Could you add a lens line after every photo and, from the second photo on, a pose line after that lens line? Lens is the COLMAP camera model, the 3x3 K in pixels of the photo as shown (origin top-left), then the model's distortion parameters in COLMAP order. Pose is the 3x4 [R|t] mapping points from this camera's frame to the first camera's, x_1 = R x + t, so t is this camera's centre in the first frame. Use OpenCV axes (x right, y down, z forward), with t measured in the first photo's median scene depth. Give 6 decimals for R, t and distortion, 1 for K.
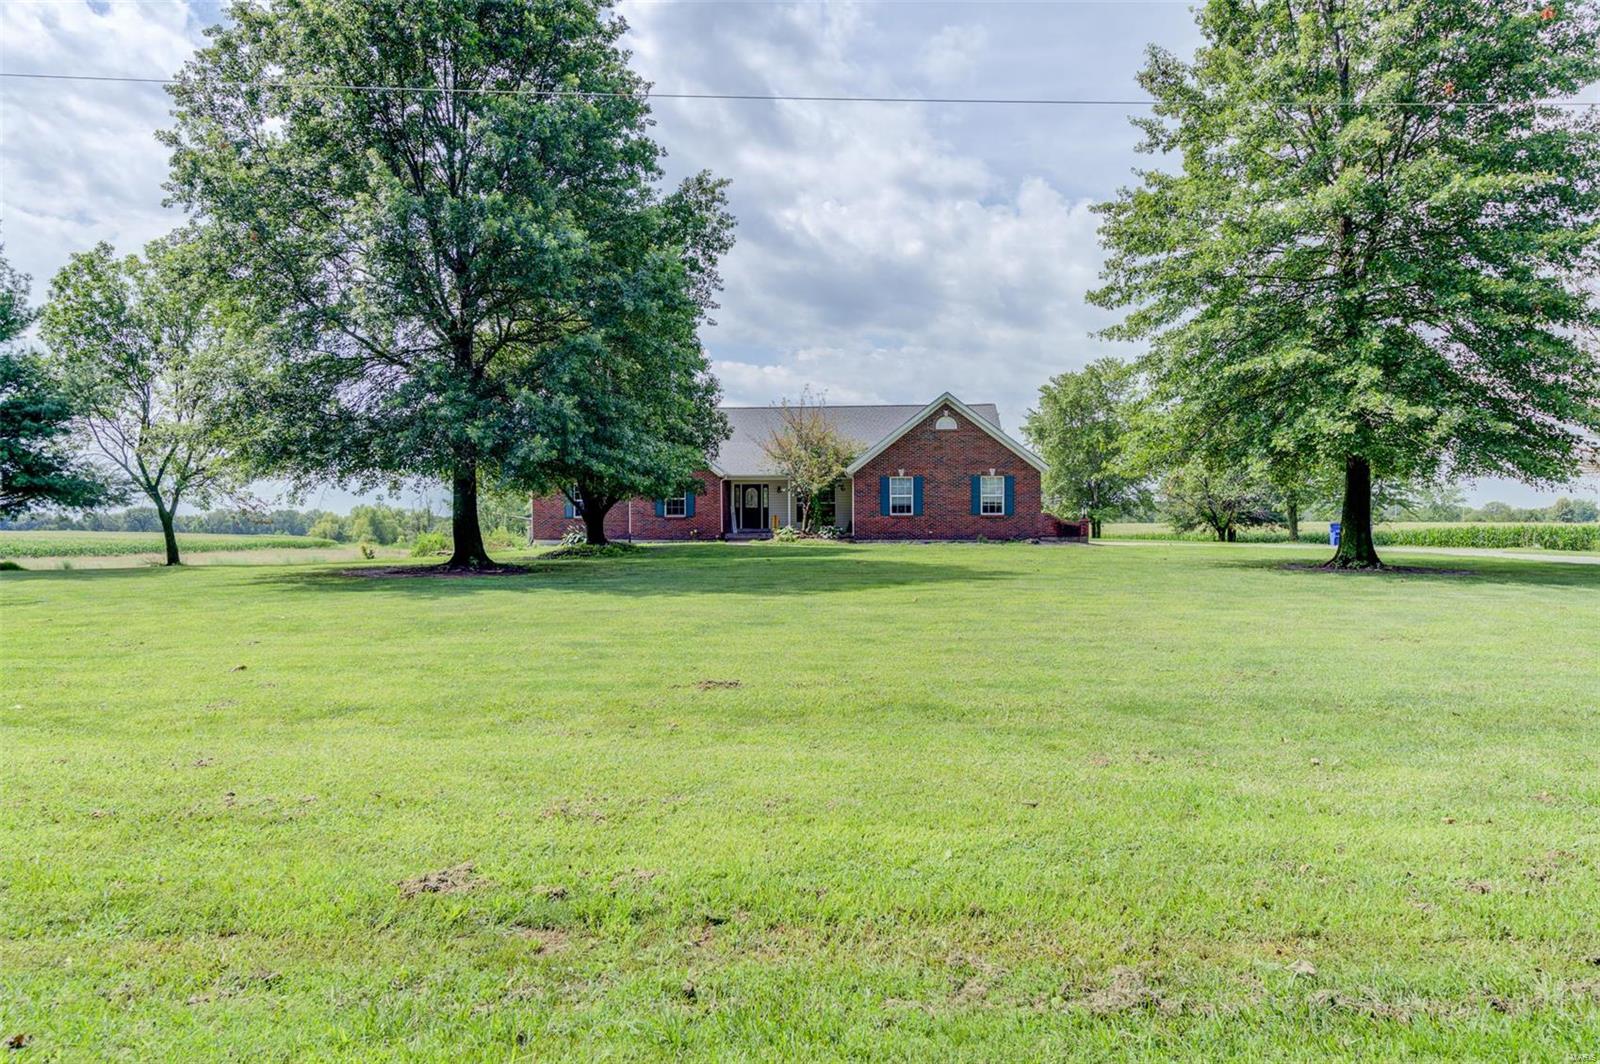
lens RADIAL K [[1096.6, 0, 800.0], [0, 1096.6, 532.0], [0, 0, 1]] dist [-0.006242, 0.001828]
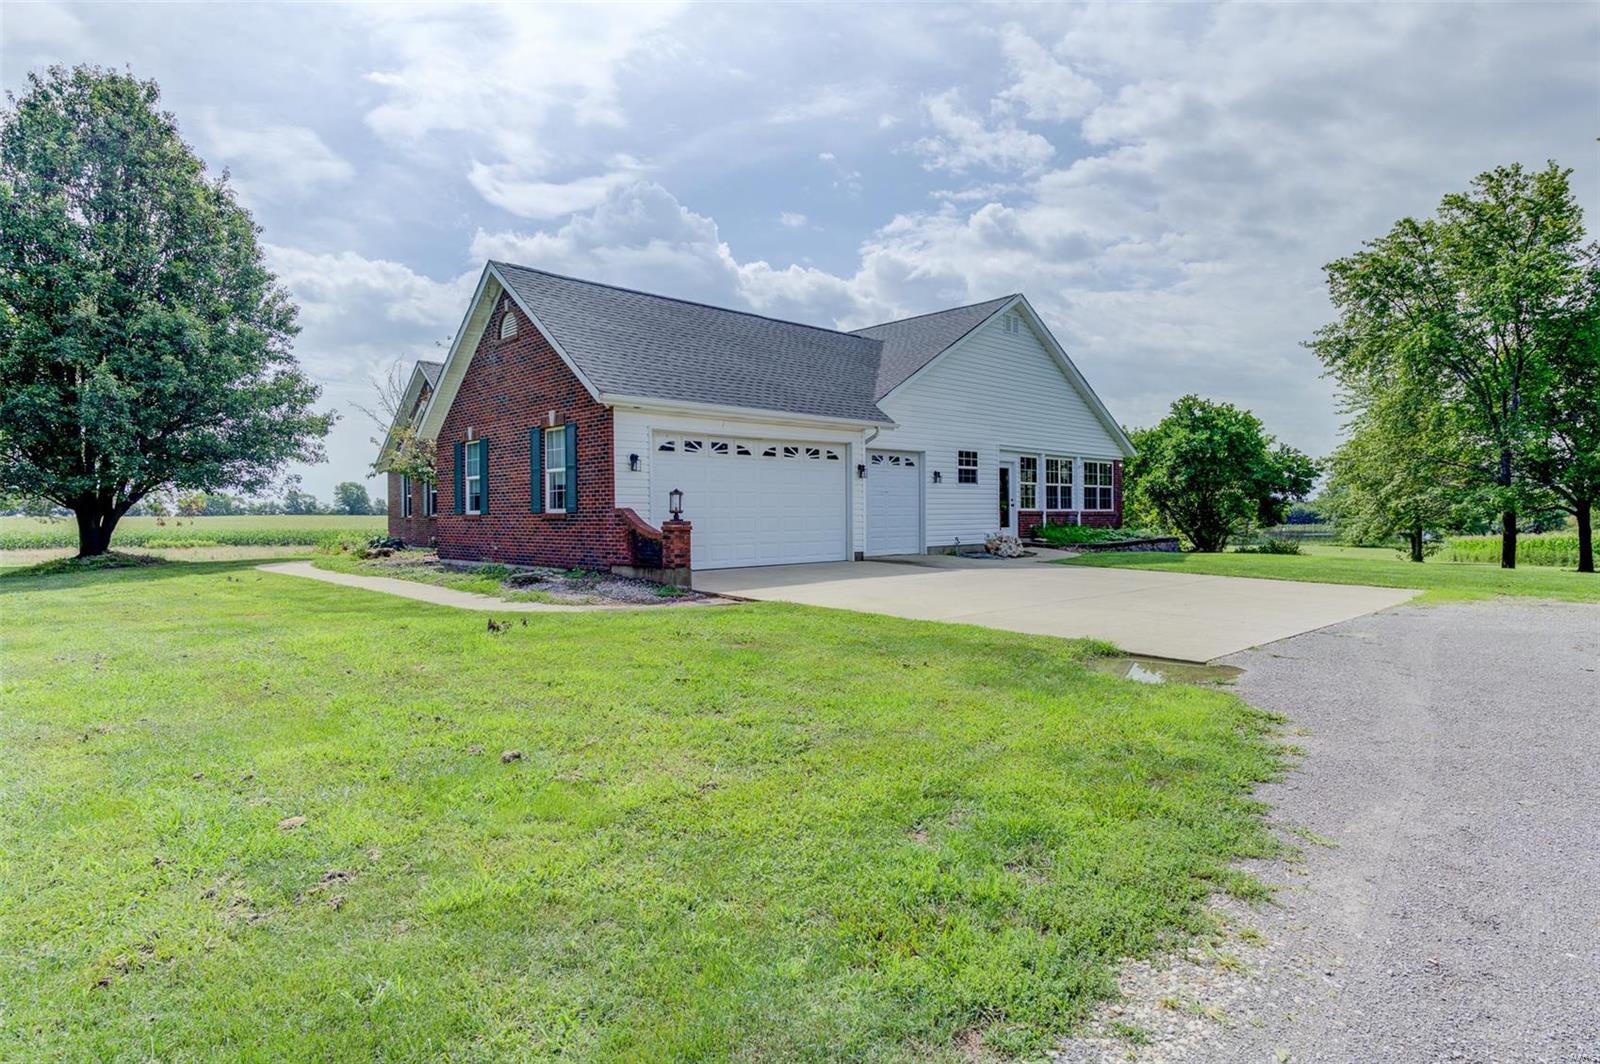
lens RADIAL K [[889.1, 0, 800.0], [0, 889.1, 532.0], [0, 0, 1]] dist [-0.001113, -0.000060]
pose [[0.703434, 0.015895, -0.710583, 0.501160], [-0.004044, 0.999823, 0.018361, -0.014341], [0.710749, -0.010042, 0.703374, 0.801578]]
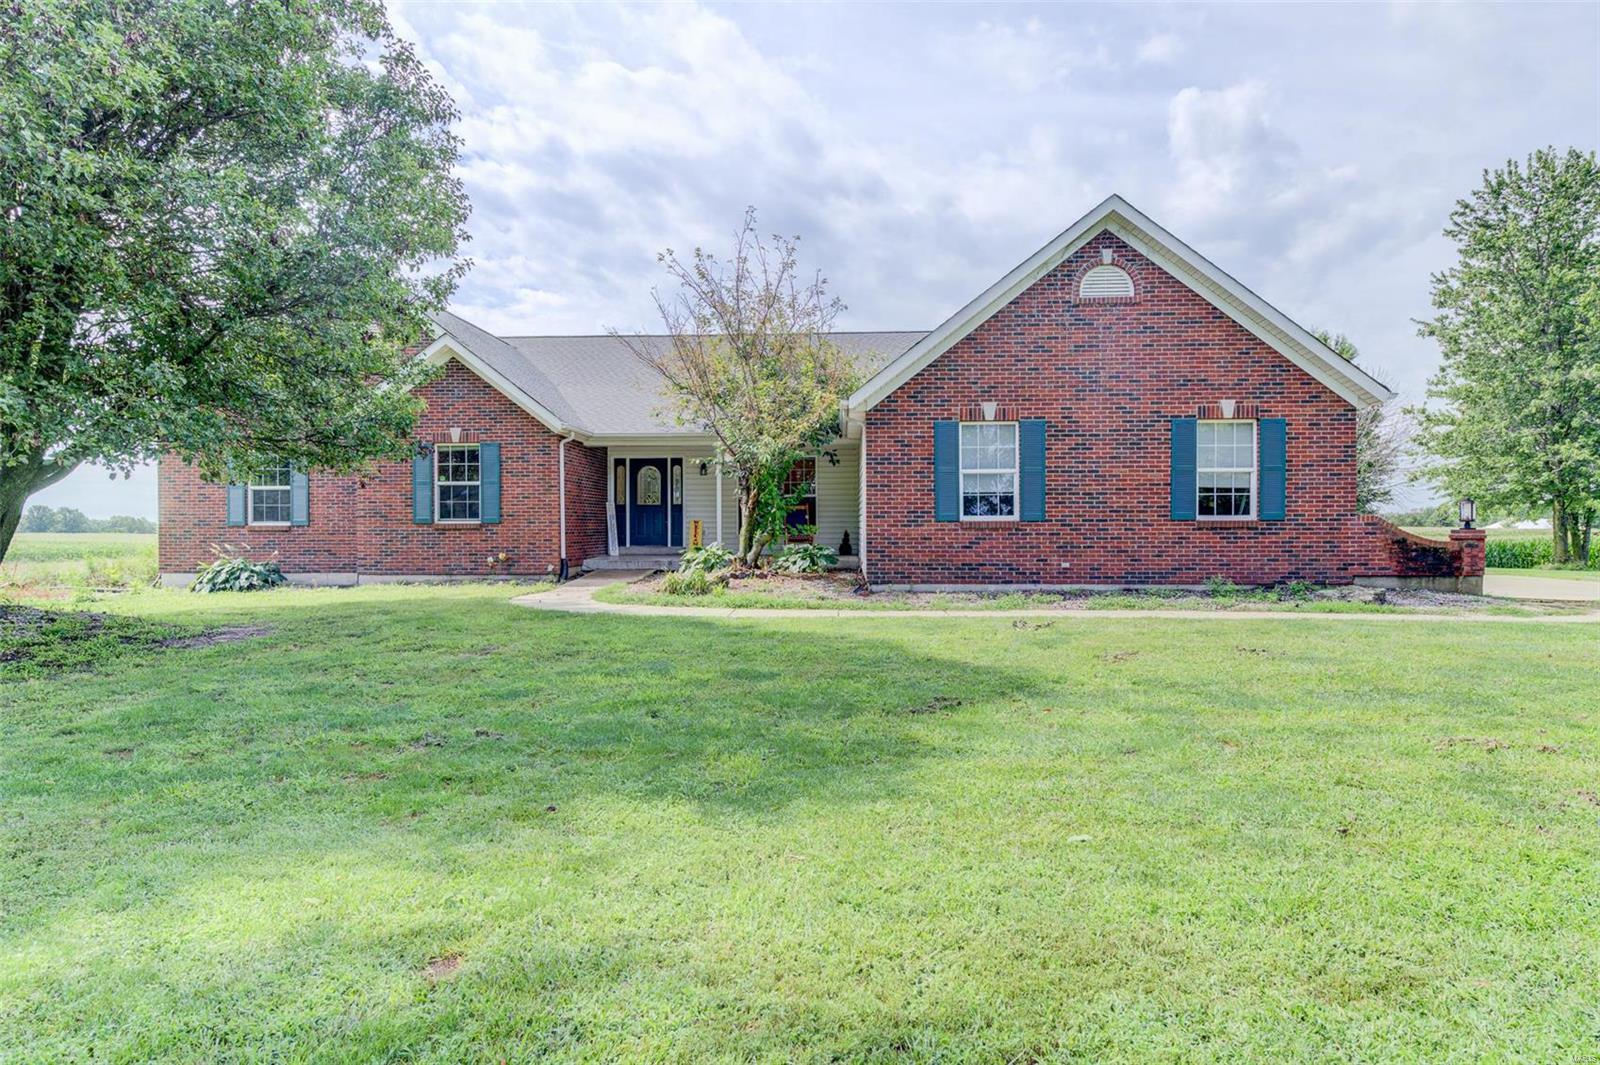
lens RADIAL K [[872.4, 0, 803.1], [0, 872.4, 531.0], [0, 0, 1]] dist [-0.004070, -0.001464]
pose [[0.999630, 0.000130, 0.027210, 0.018298], [-0.000109, 1.000000, -0.000777, -0.011485], [-0.027210, 0.000774, 0.999629, 0.690689]]
